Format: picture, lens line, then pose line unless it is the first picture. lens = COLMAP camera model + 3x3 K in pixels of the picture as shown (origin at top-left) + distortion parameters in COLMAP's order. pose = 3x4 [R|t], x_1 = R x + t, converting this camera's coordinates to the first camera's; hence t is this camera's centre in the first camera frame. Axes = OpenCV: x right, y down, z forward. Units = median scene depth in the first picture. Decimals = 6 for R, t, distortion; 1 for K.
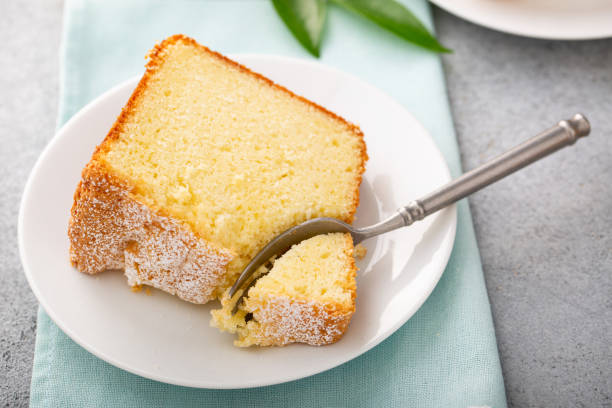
lens RADIAL K [[2162.0, 0, 306.0], [0, 2162.0, 204.0], [0, 0, 1]] dist [-0.094043, 0.386430]
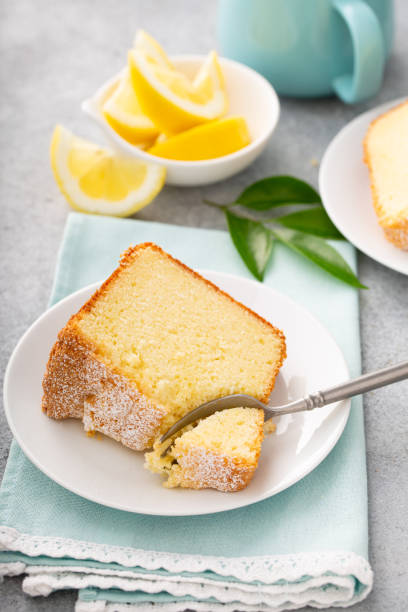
lens RADIAL K [[2061.5, 0, 204.0], [0, 2061.5, 306.0], [0, 0, 1]] dist [-0.121534, 3.990268]
pose [[0.991156, 0.114943, -0.066321, 0.059449], [-0.121816, 0.986316, -0.111090, 0.092014], [0.052645, 0.118186, 0.991595, -0.203041]]
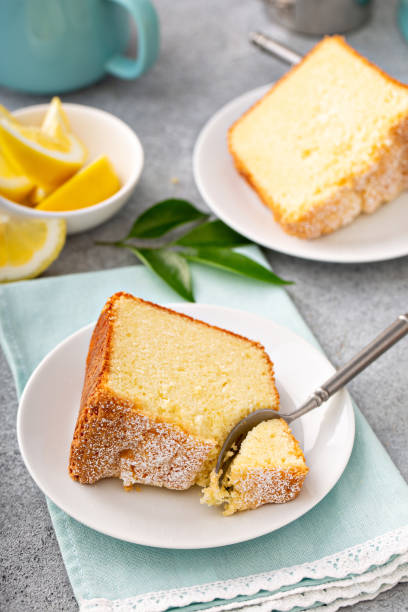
lens RADIAL K [[2061.5, 0, 204.0], [0, 2061.5, 306.0], [0, 0, 1]] dist [-0.121534, 3.990268]
pose [[0.956512, -0.146201, 0.252407, -0.333279], [0.174596, 0.980151, -0.093912, 0.056394], [-0.233667, 0.133897, 0.963053, -0.208558]]
